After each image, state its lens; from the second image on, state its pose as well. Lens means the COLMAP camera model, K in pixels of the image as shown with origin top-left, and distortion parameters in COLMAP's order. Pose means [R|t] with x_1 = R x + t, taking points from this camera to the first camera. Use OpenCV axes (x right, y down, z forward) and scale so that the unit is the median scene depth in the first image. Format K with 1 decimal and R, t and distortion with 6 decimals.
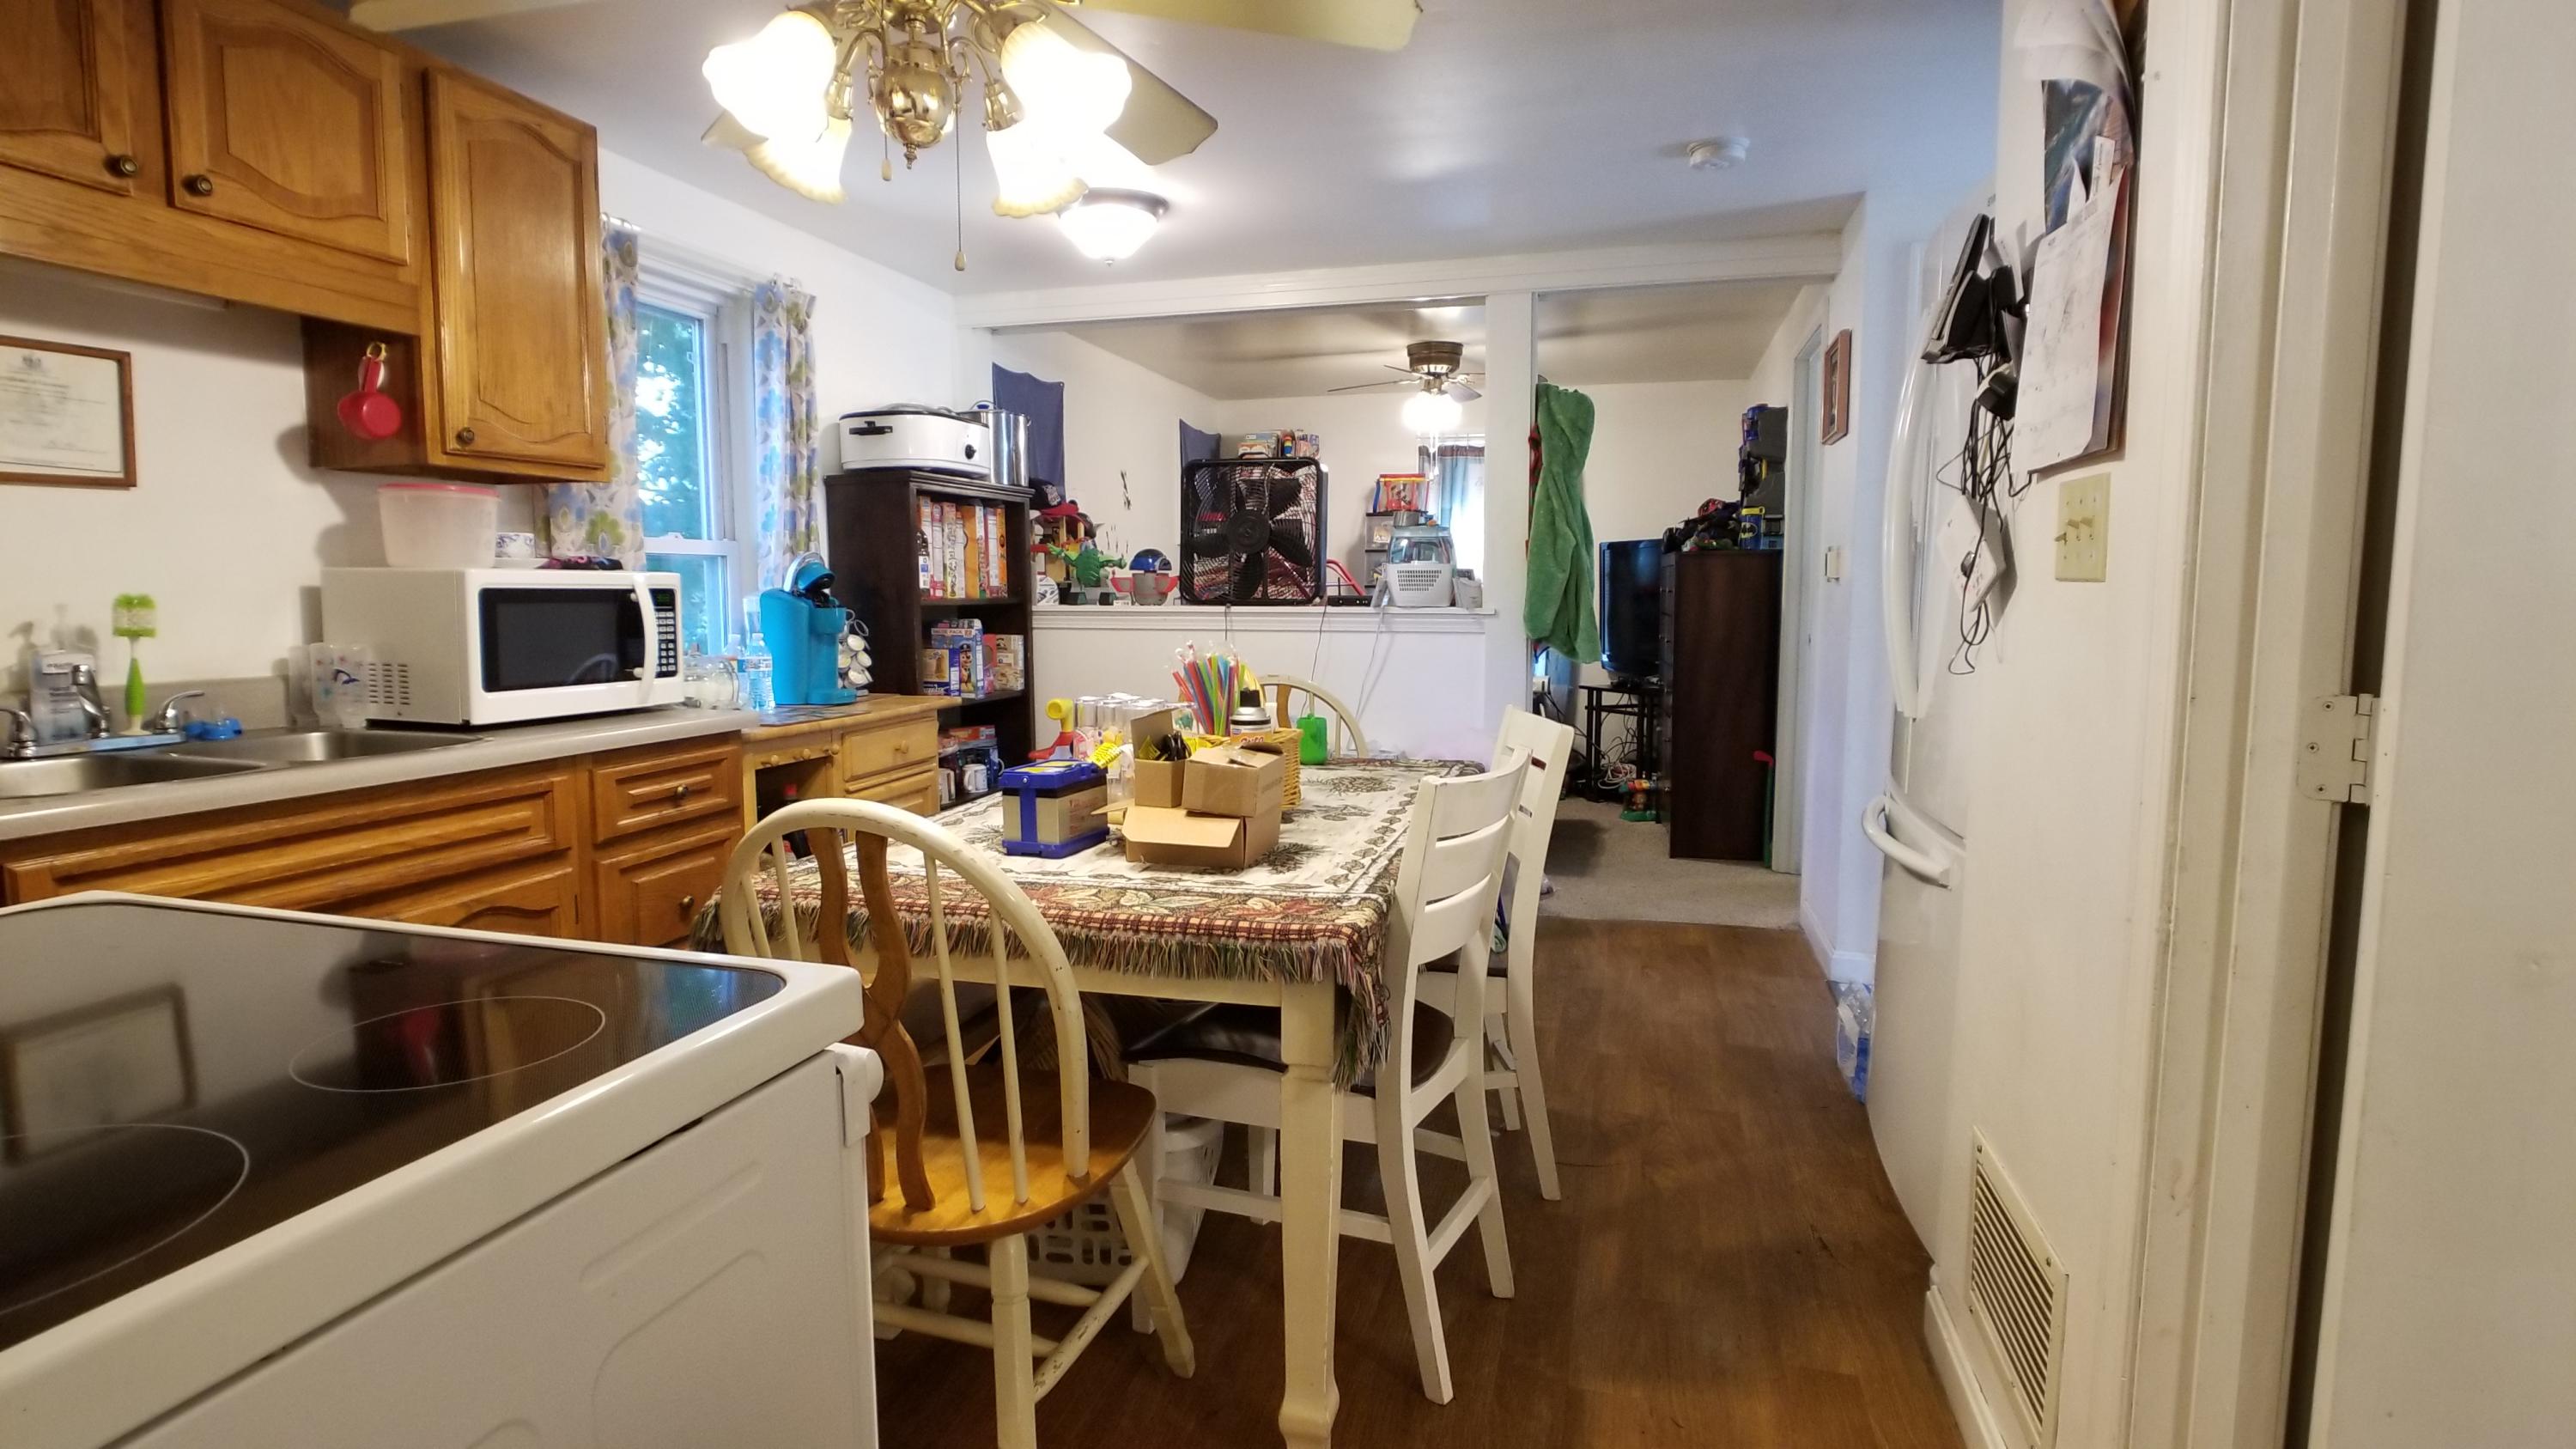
lens RADIAL K [[1316.9, 0, 1245.8], [0, 1316.9, 719.9], [0, 0, 1]] dist [-0.029623, -0.000089]
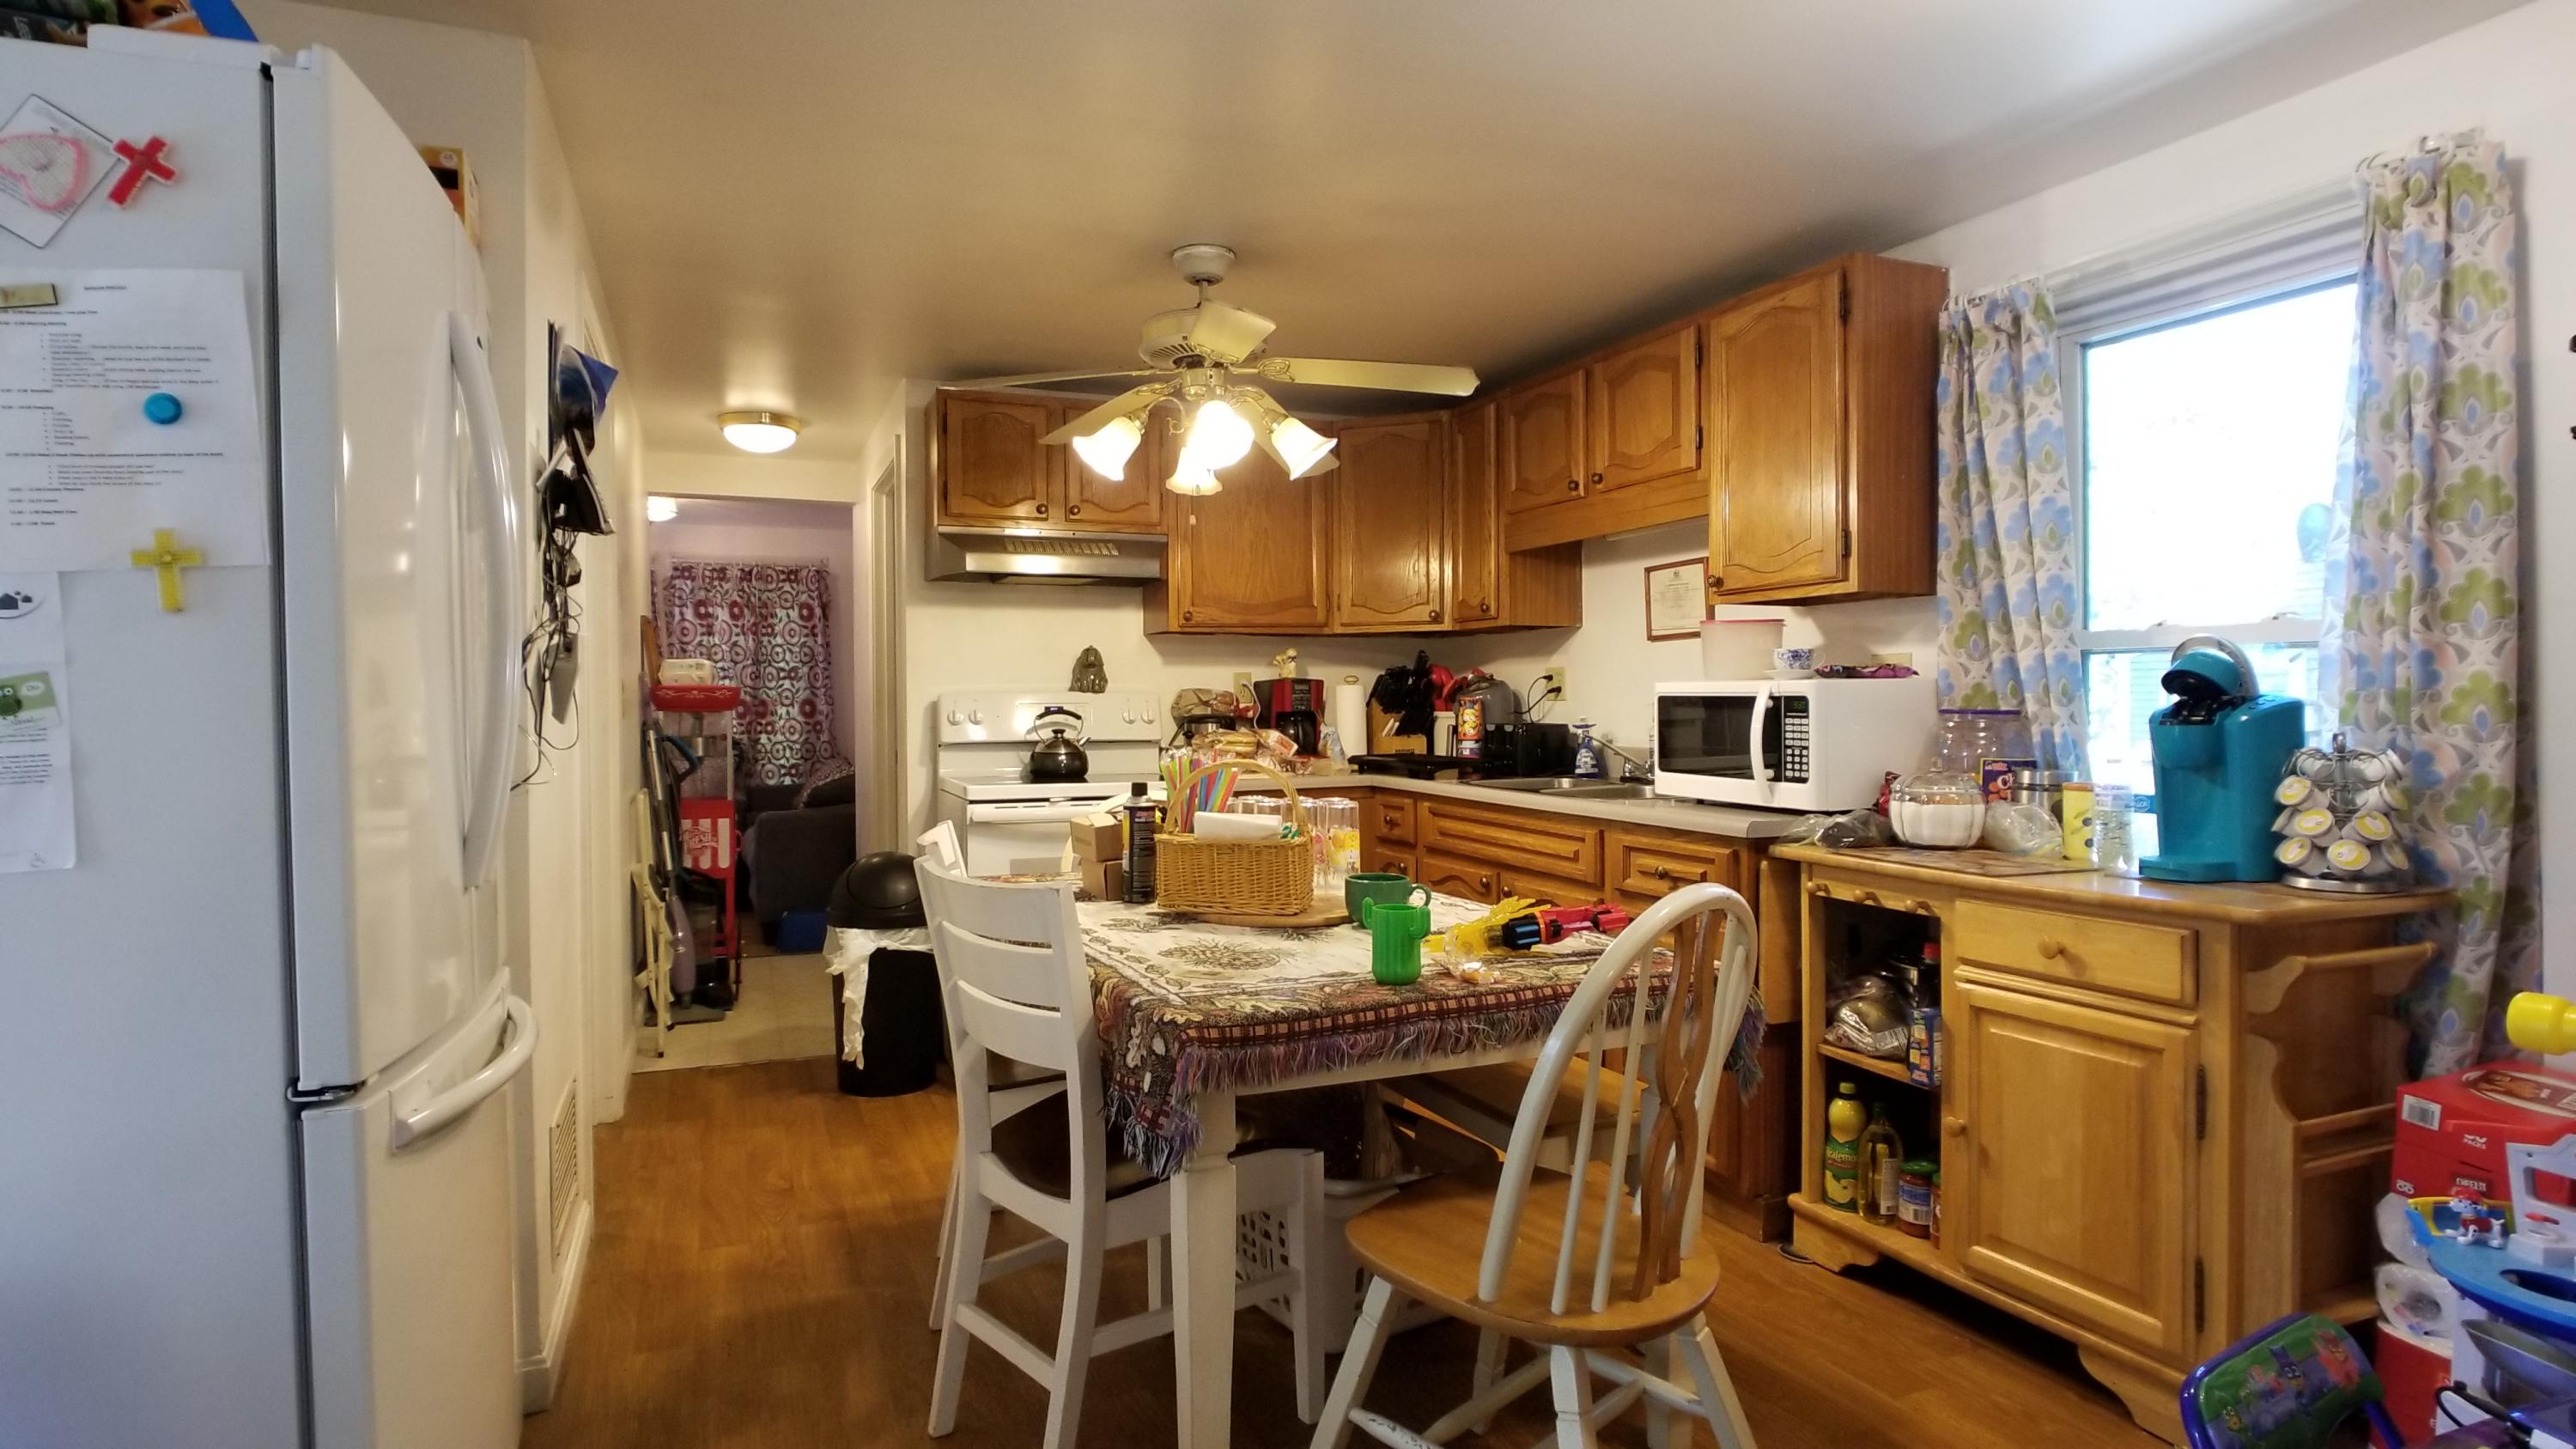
lens RADIAL K [[1316.9, 0, 1245.8], [0, 1316.9, 719.9], [0, 0, 1]] dist [-0.029623, -0.000089]
pose [[-0.783277, 0.015915, -0.621469, 0.640876], [-0.055205, 0.993942, 0.095032, -0.188578], [0.619217, 0.108745, -0.777653, 1.865247]]
